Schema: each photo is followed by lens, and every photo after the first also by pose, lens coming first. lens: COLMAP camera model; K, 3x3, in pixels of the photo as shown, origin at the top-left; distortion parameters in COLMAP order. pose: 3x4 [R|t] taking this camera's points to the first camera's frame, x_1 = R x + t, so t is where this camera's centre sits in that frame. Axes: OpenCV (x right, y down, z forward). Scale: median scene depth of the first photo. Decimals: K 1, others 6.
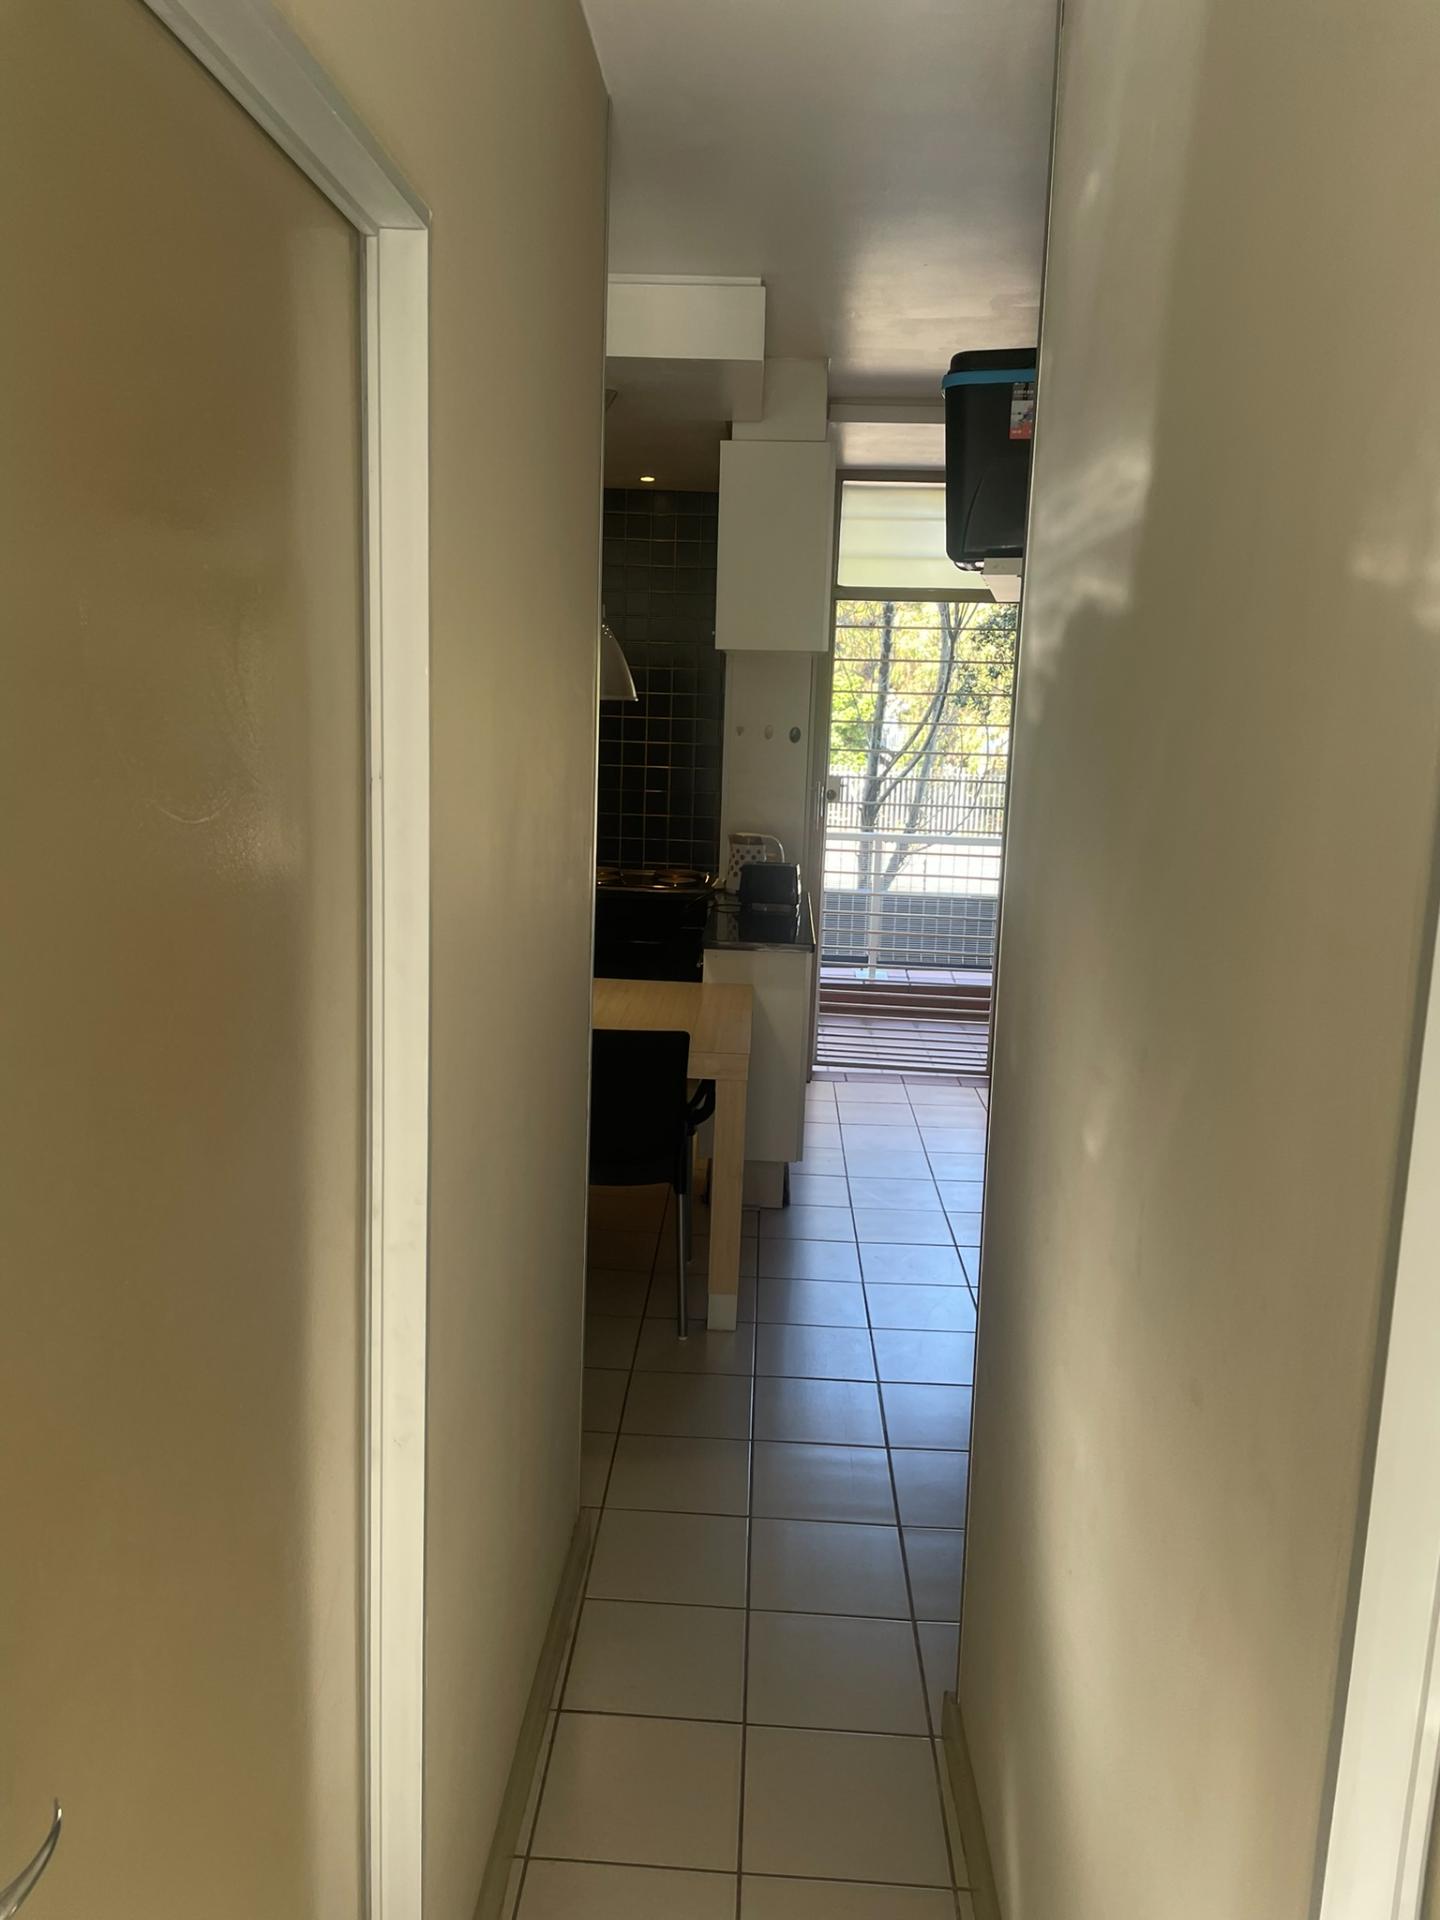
lens RADIAL K [[1452.7, 0, 718.7], [0, 1452.7, 953.9], [0, 0, 1]] dist [0.084596, -0.106515]
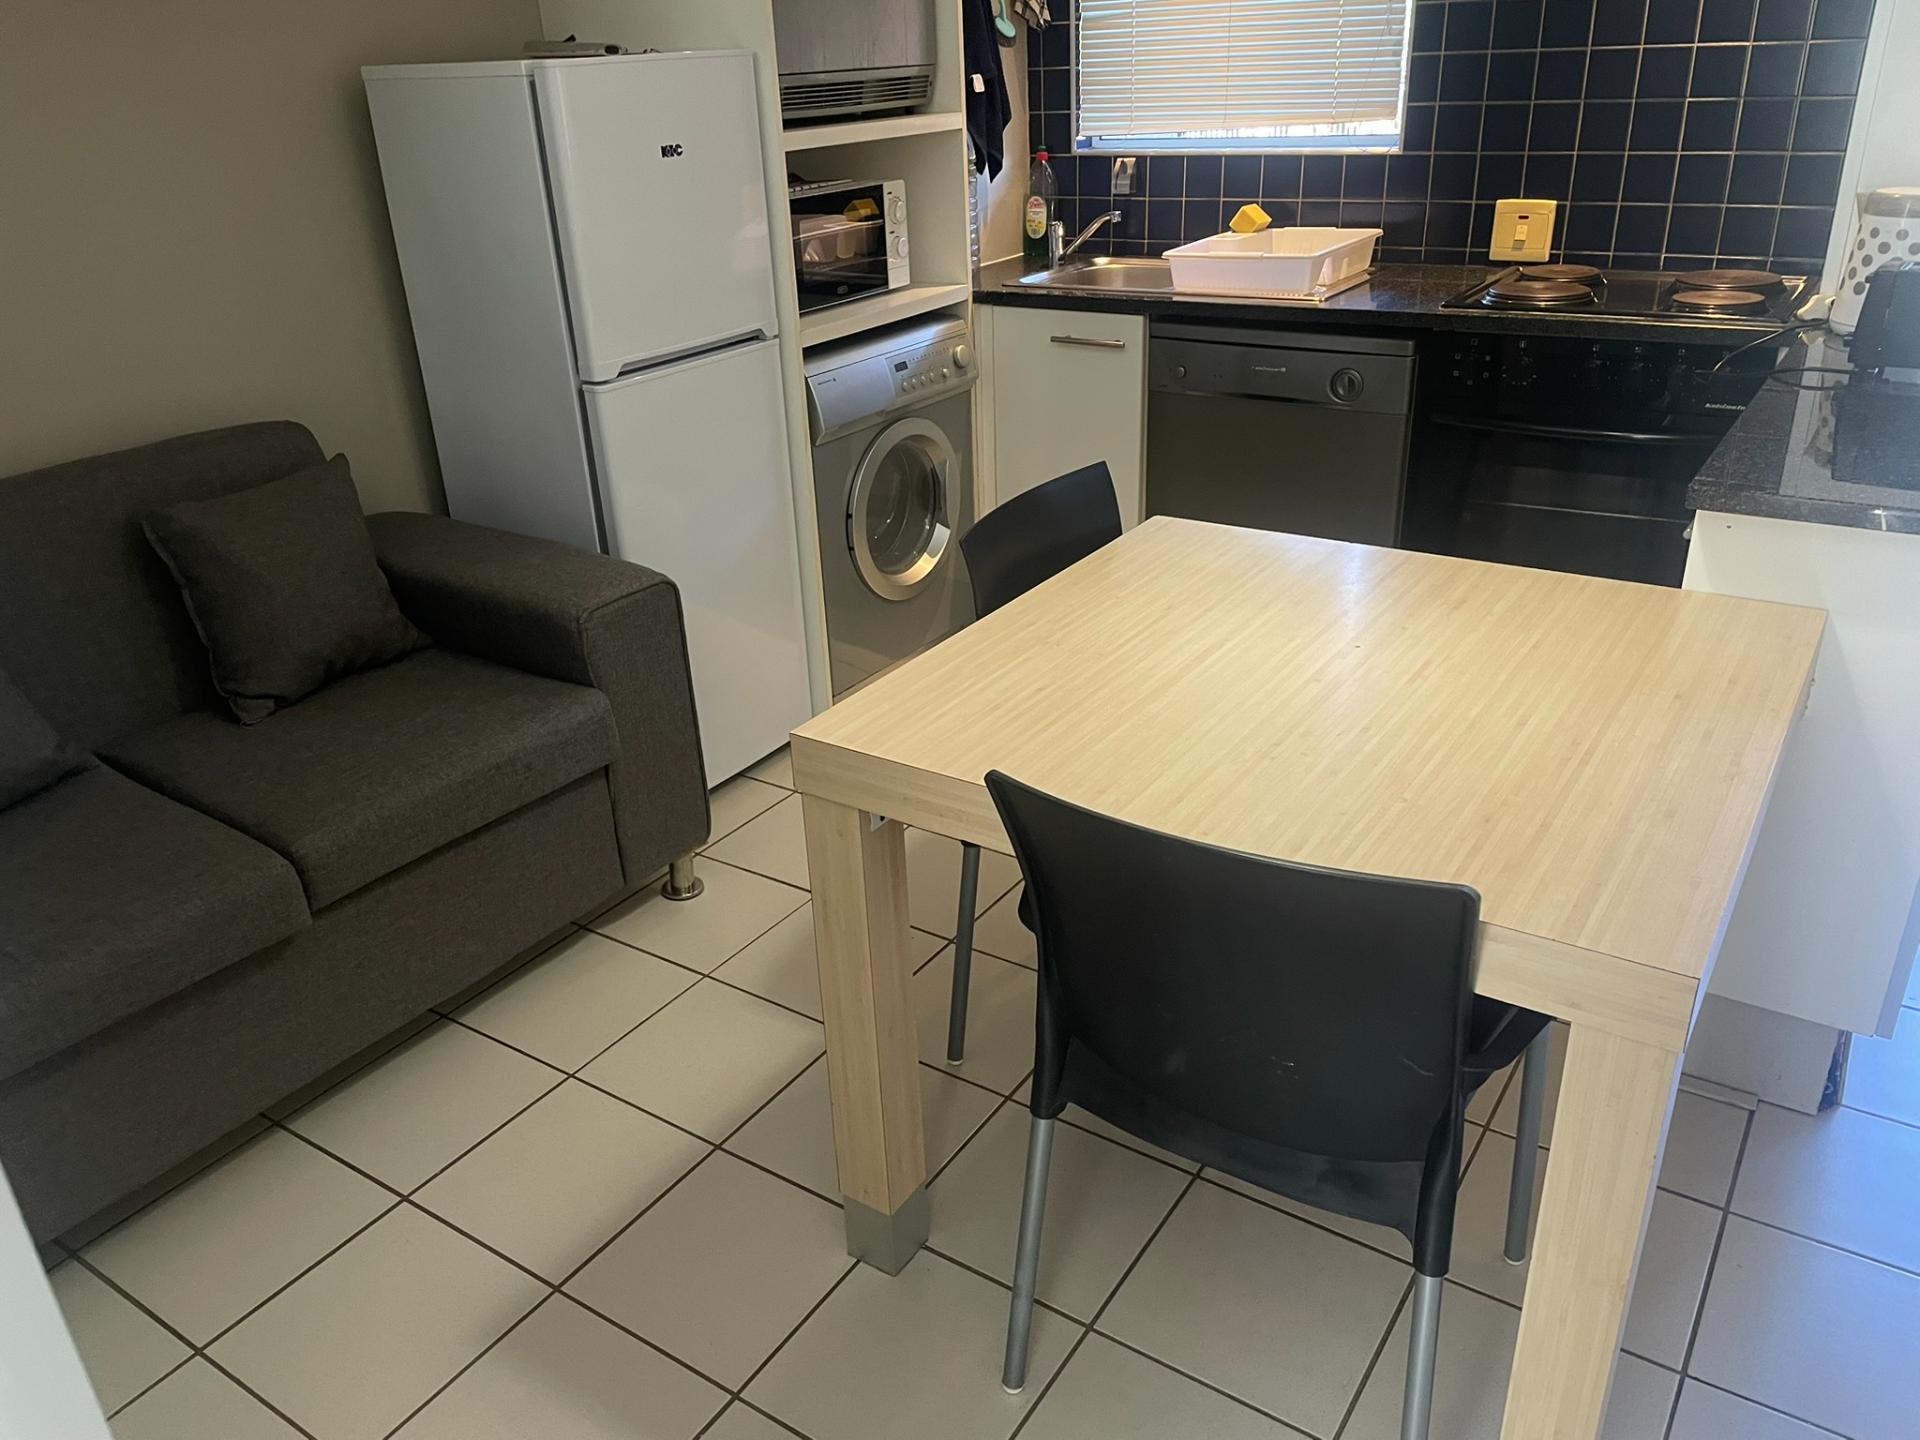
lens RADIAL K [[1452.7, 0, 928.5], [0, 1452.7, 738.6], [0, 0, 1]] dist [0.084596, -0.106515]
pose [[0.845012, 0.161089, -0.509907, 0.023158], [-0.021484, 0.963005, 0.268627, -0.037805], [0.534316, -0.216039, 0.817211, 0.462506]]
